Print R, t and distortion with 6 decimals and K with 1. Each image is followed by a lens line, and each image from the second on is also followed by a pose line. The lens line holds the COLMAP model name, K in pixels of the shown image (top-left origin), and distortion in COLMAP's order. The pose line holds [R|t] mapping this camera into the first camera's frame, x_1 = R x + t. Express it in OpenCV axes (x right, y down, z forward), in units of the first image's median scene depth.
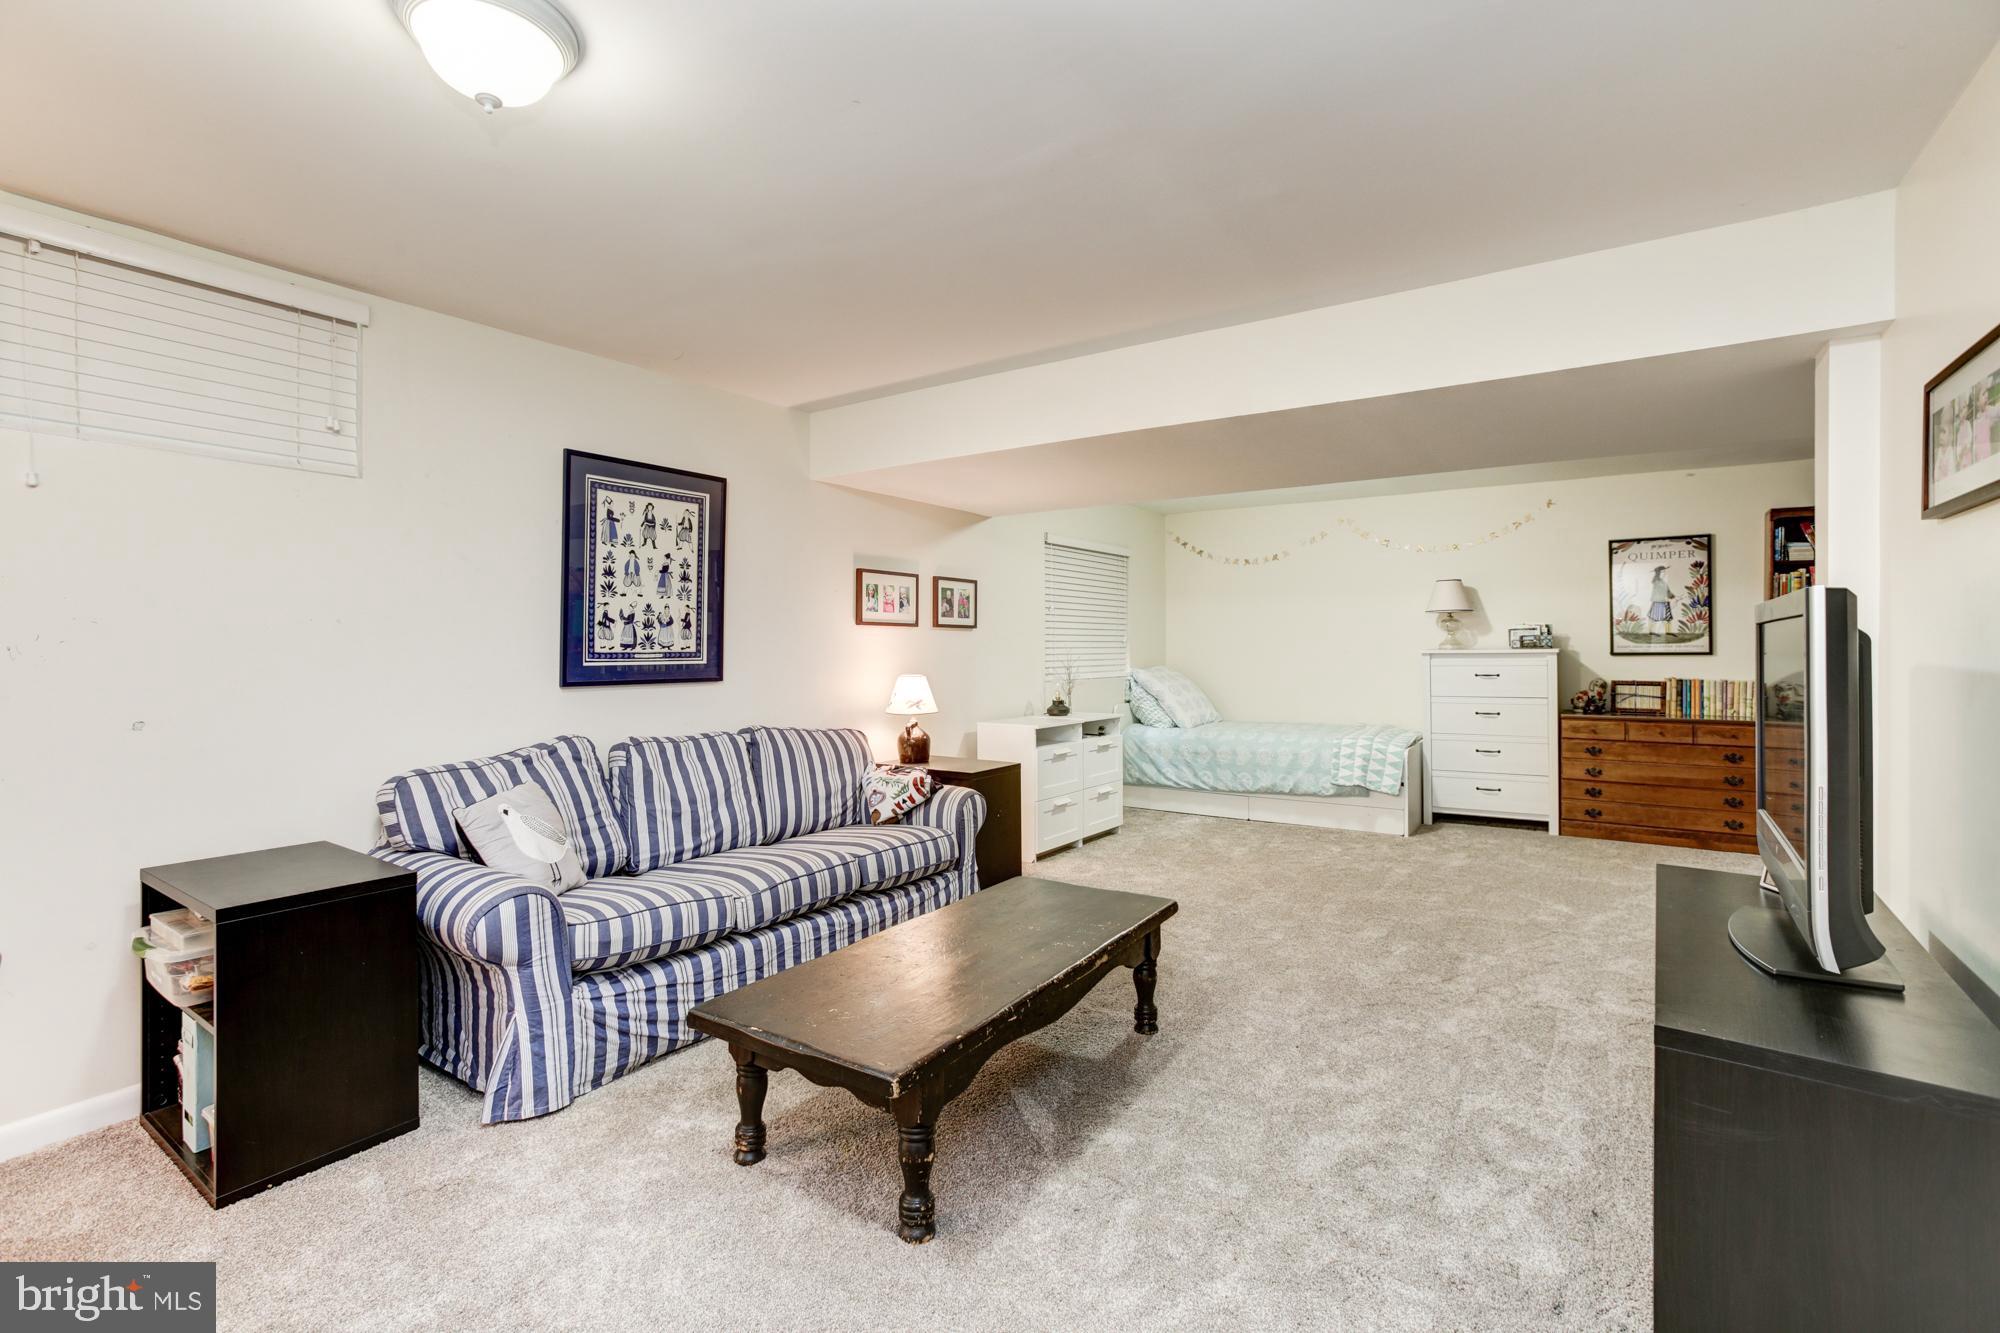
lens RADIAL K [[907.7, 0, 995.4], [0, 907.7, 653.6], [0, 0, 1]] dist [-0.019115, 0.000755]
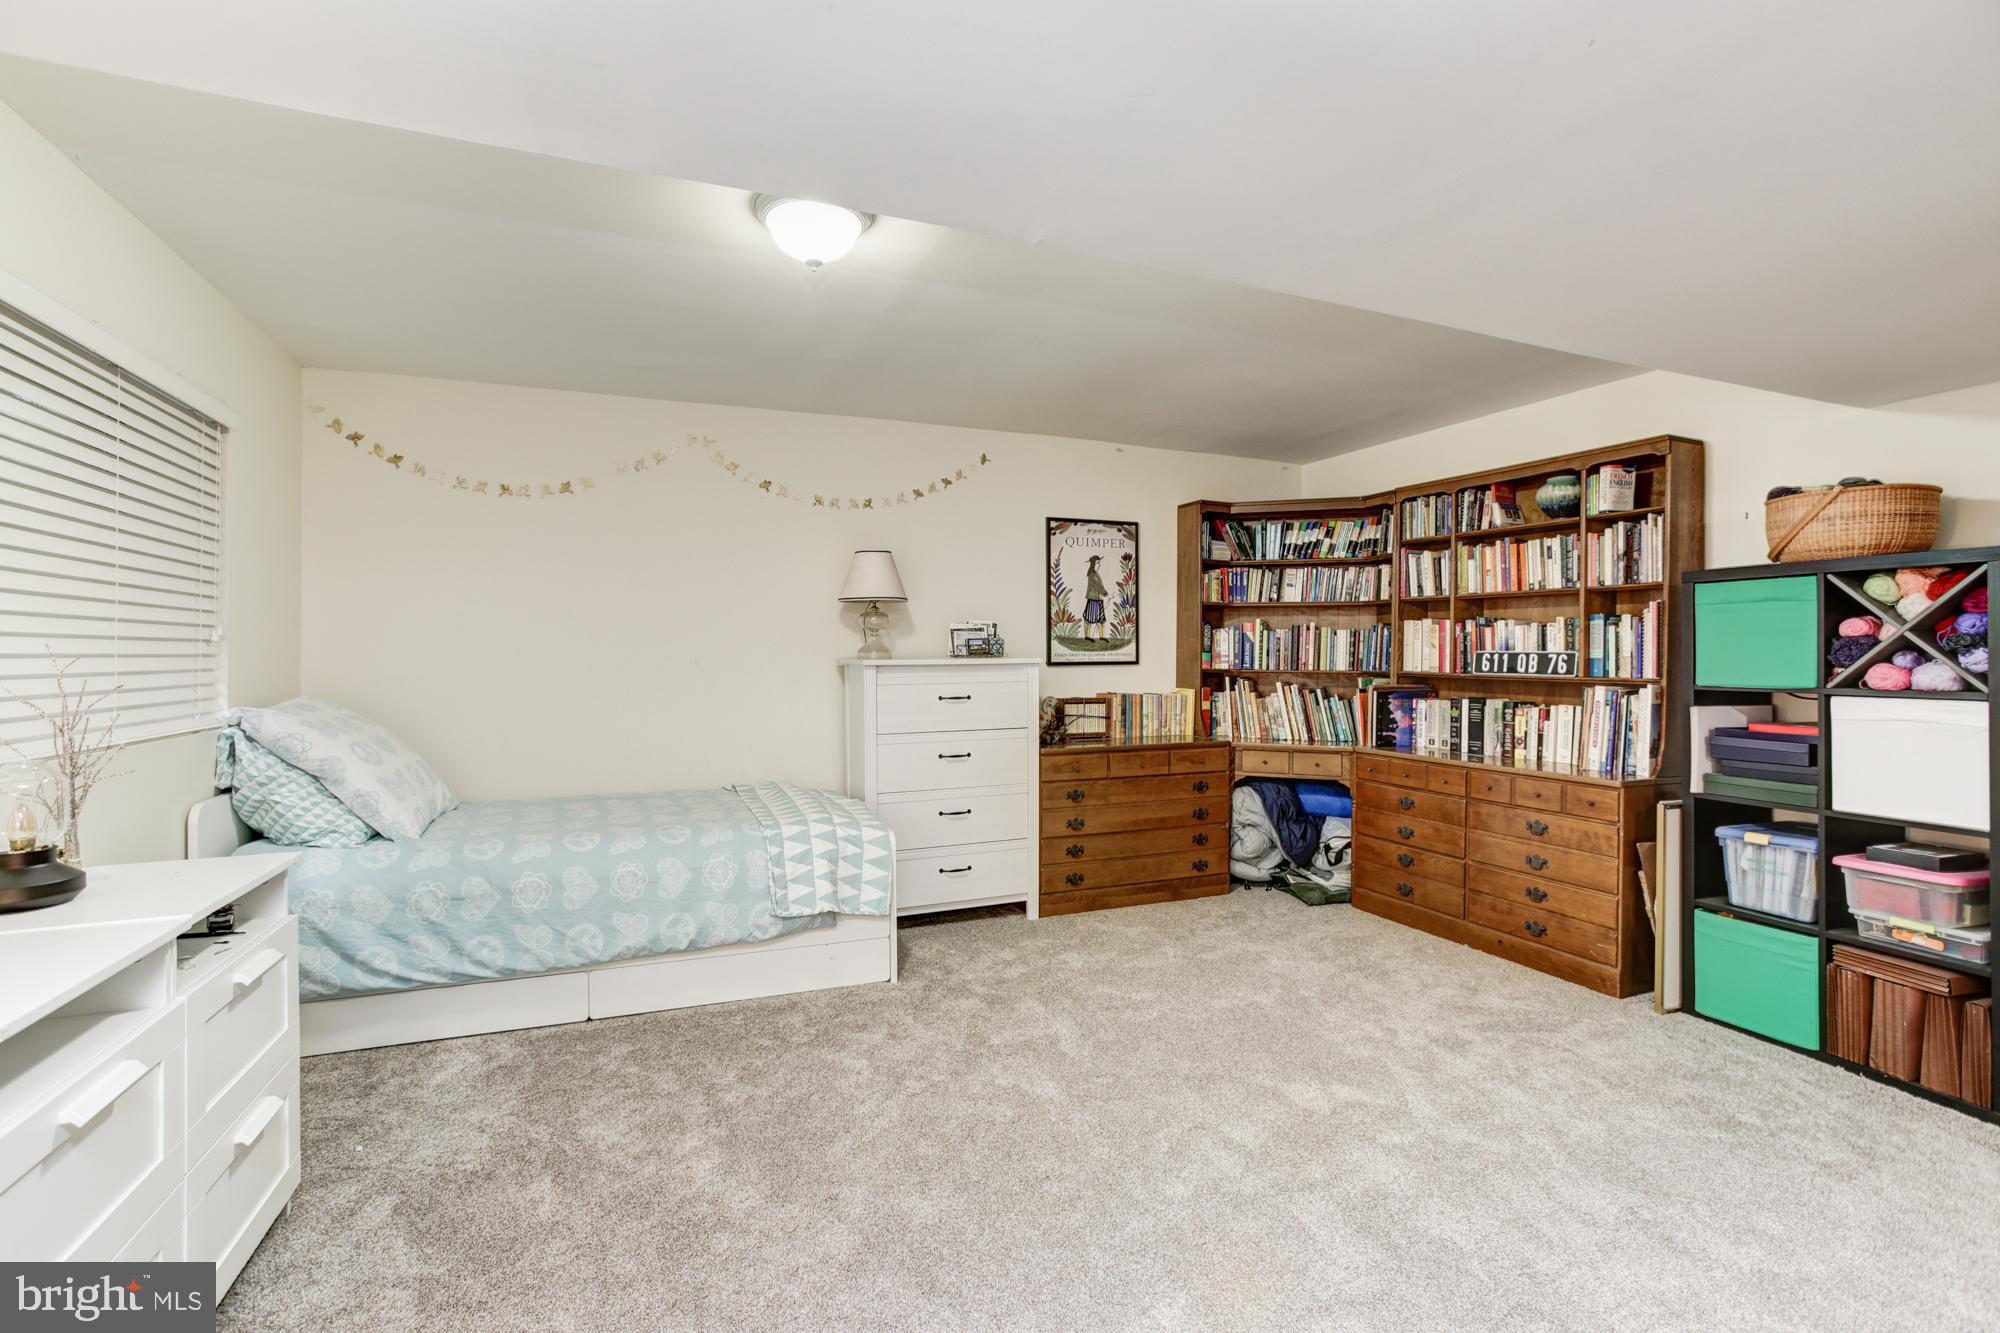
lens RADIAL K [[907.7, 0, 999.4], [0, 907.7, 660.5], [0, 0, 1]] dist [-0.019115, 0.000755]
pose [[0.558071, -0.005330, 0.829776, 0.010048], [0.005428, 0.999981, 0.002773, -0.005093], [-0.829775, 0.002956, 0.558090, 0.612345]]
